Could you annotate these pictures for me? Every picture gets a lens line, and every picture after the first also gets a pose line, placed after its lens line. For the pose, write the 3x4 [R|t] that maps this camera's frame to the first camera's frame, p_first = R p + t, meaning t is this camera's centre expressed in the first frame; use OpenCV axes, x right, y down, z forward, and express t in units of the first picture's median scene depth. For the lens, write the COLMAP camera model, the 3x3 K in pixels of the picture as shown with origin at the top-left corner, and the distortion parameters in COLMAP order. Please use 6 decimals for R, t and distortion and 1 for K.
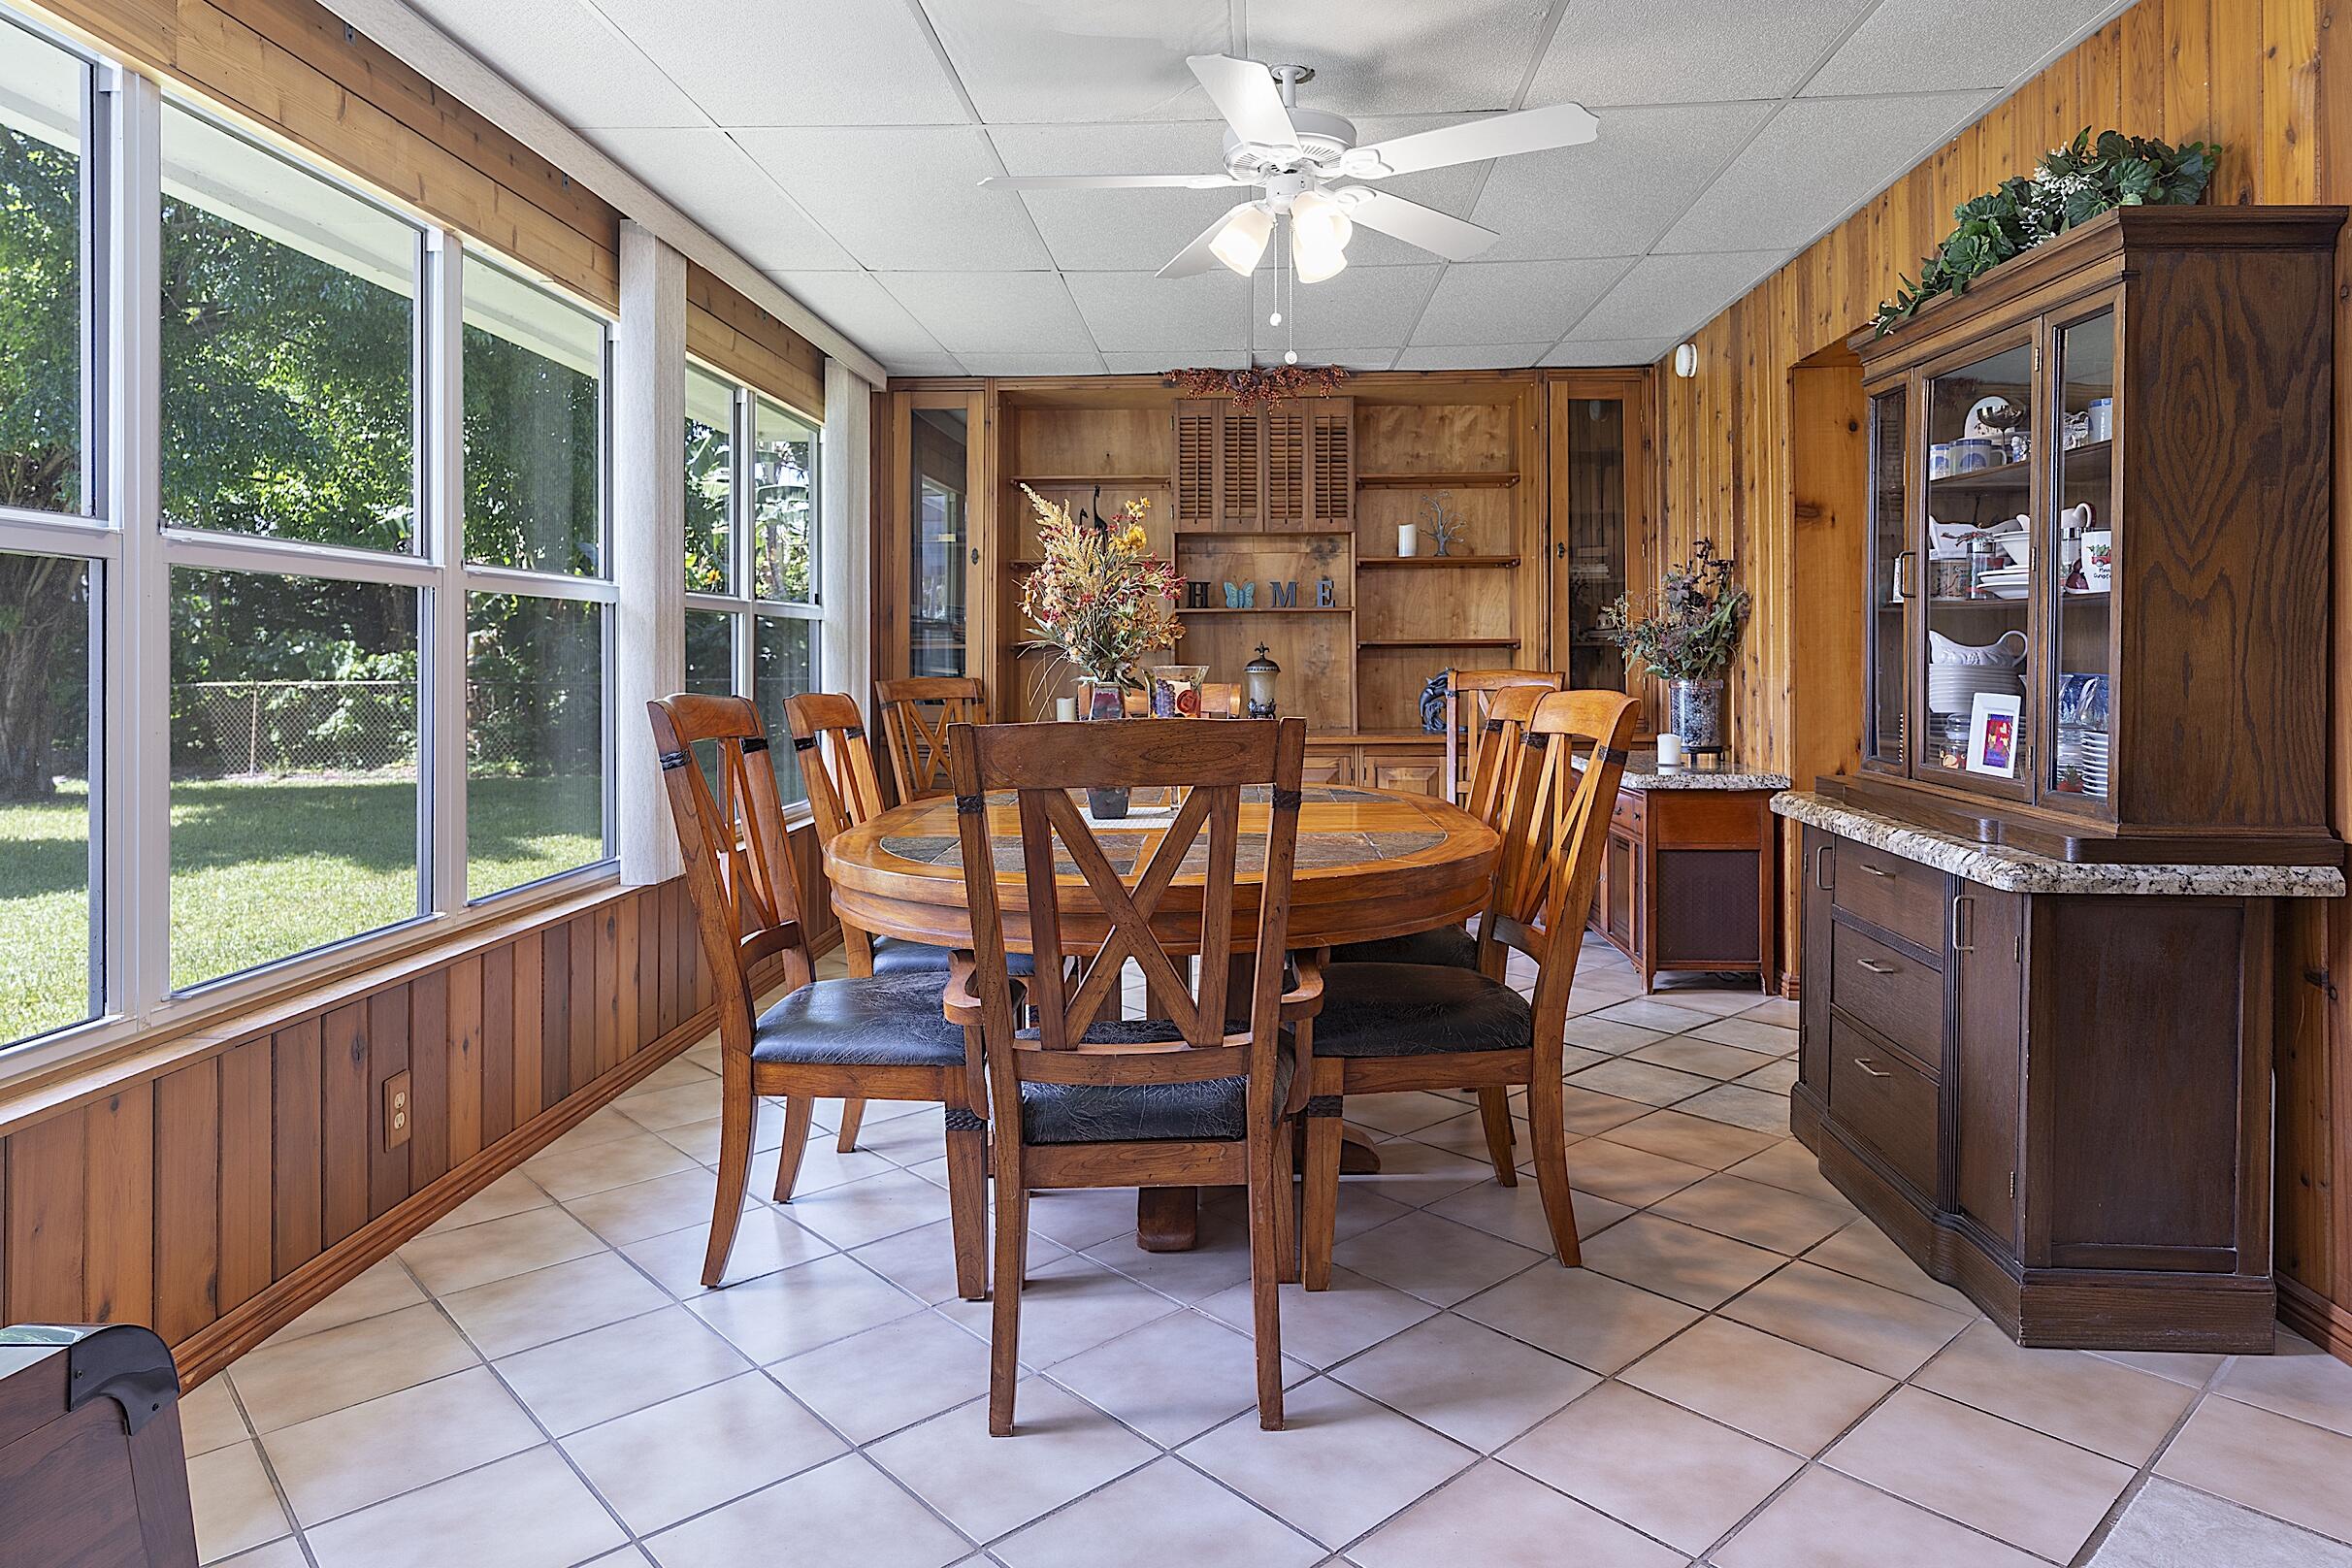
lens RADIAL K [[1433.7, 0, 1181.1], [0, 1433.7, 647.3], [0, 0, 1]] dist [-0.001361, 0.003732]
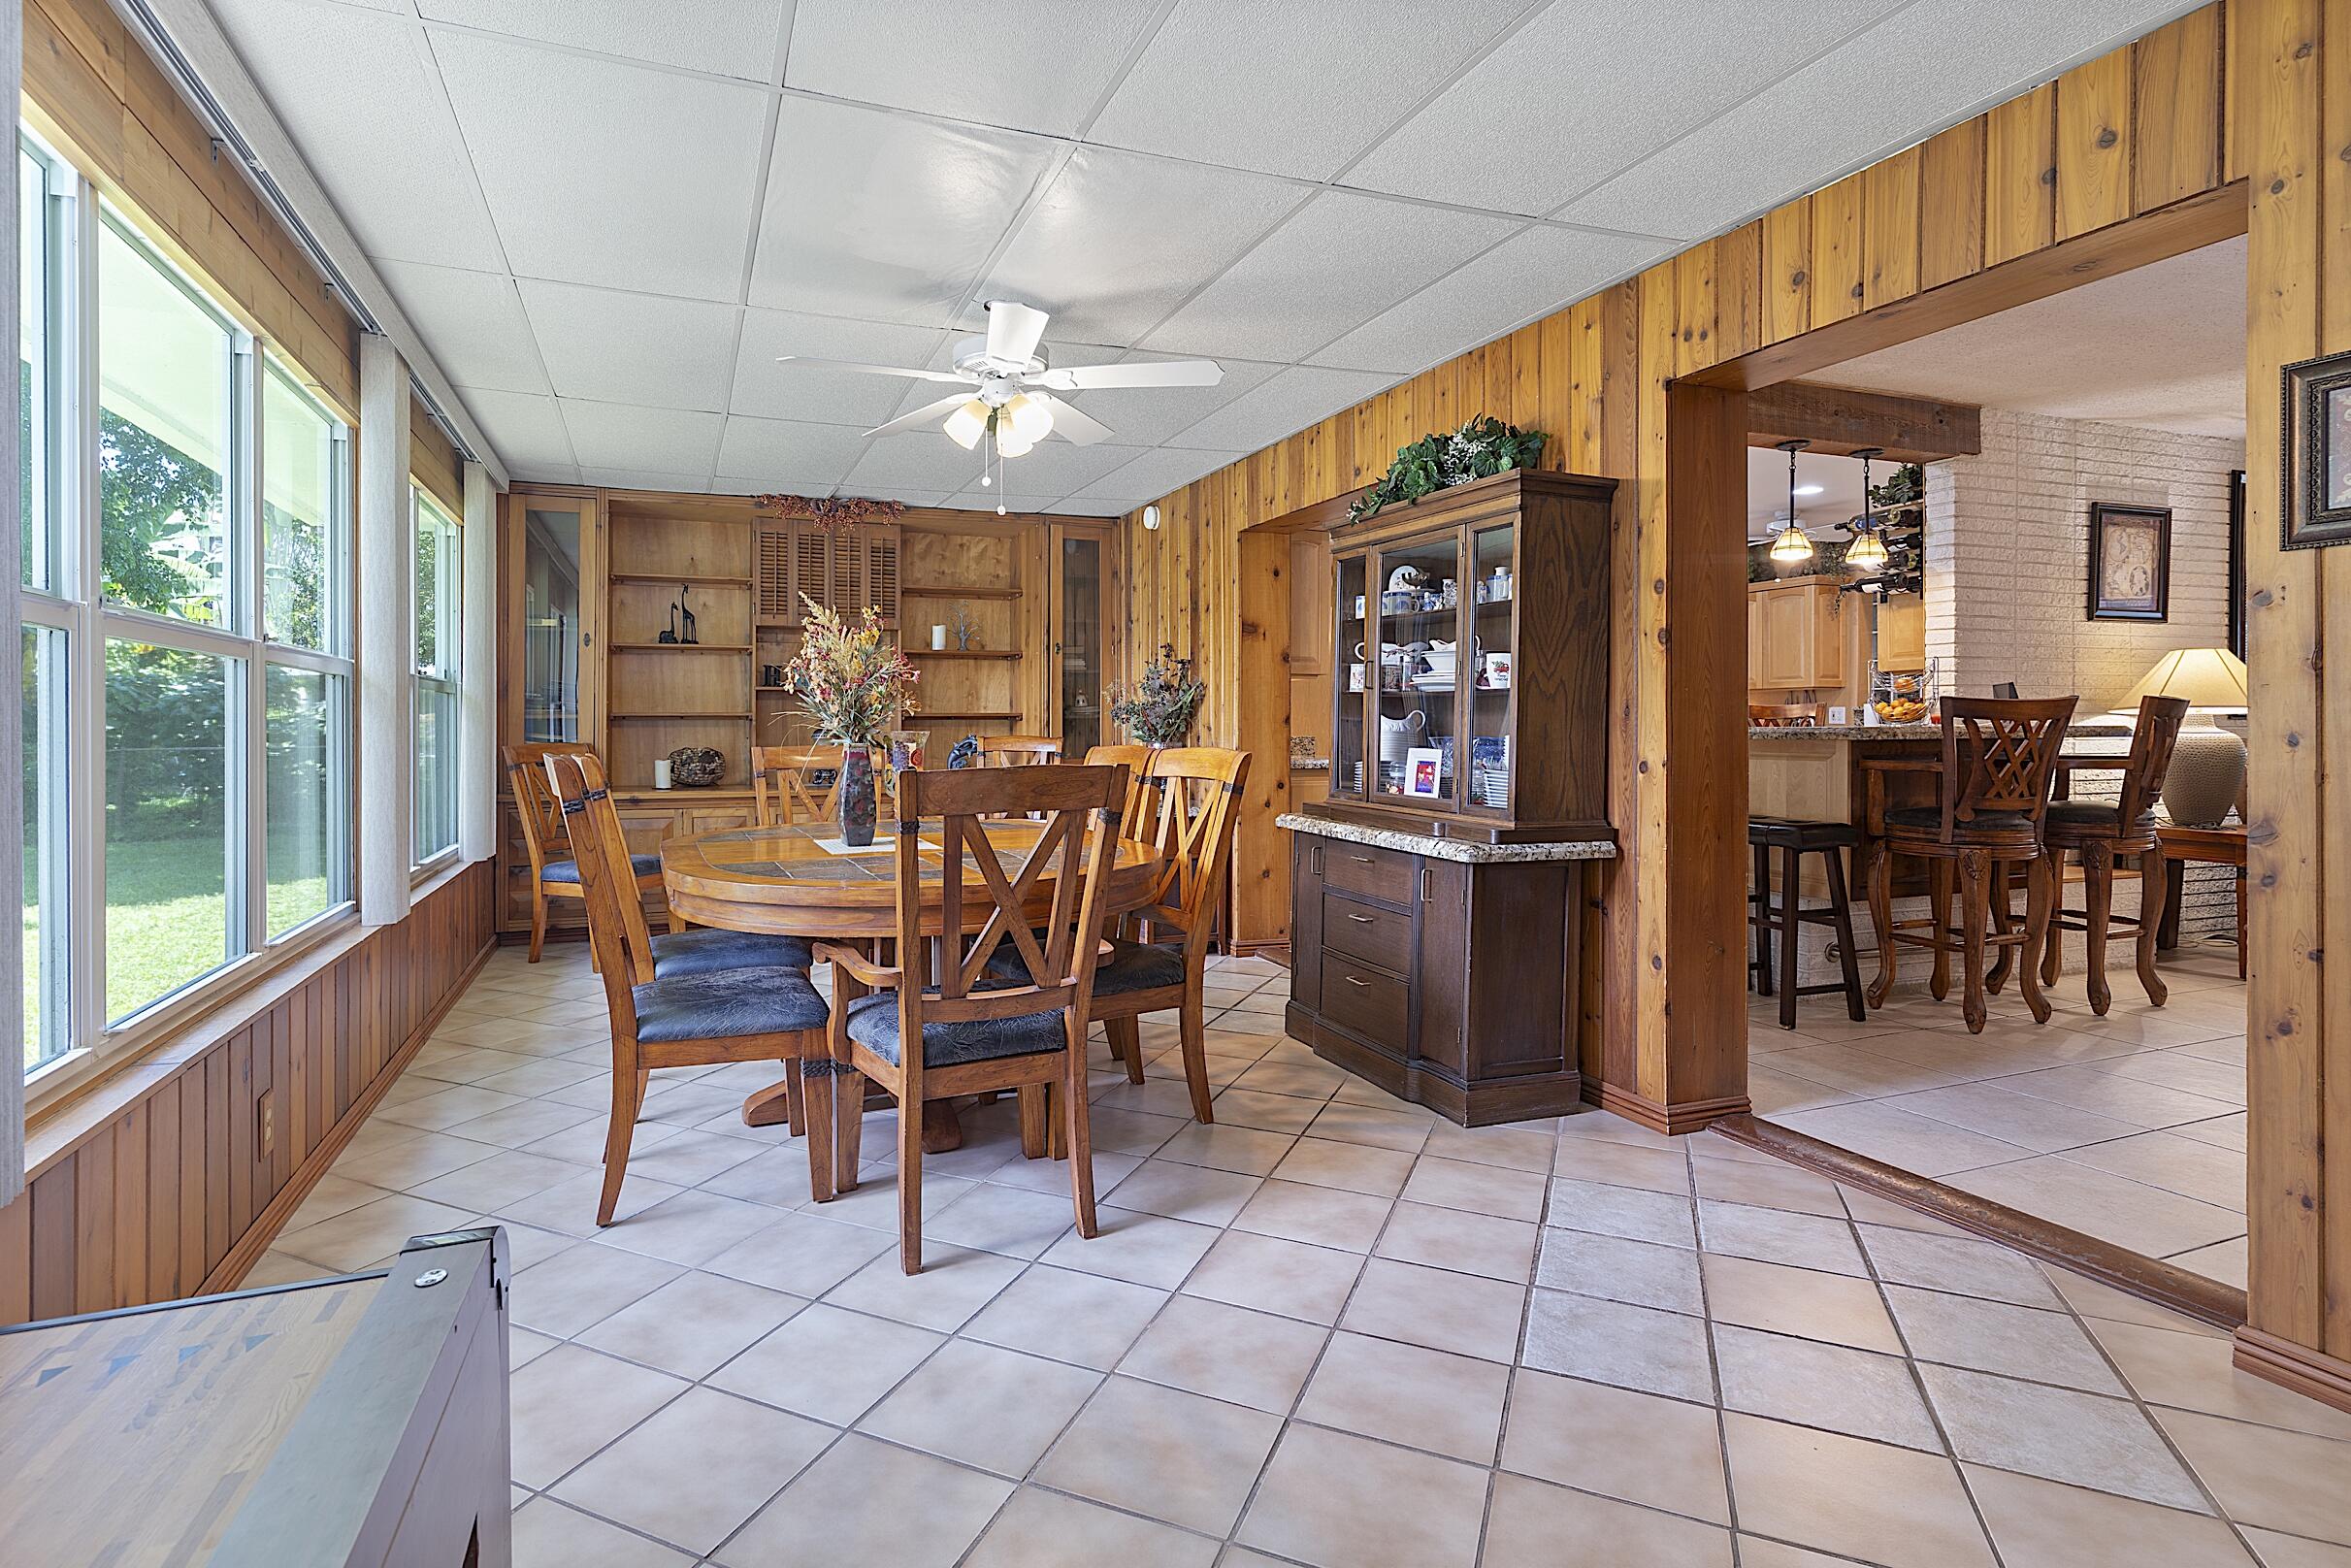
lens RADIAL K [[1148.8, 0, 1106.7], [0, 1148.8, 729.9], [0, 0, 1]] dist [-0.001138, 0.000080]
pose [[0.923838, 0.001566, 0.382780, -0.276673], [-0.005121, 0.999953, 0.008268, 0.002060], [-0.382749, -0.009599, 0.923802, -0.081910]]
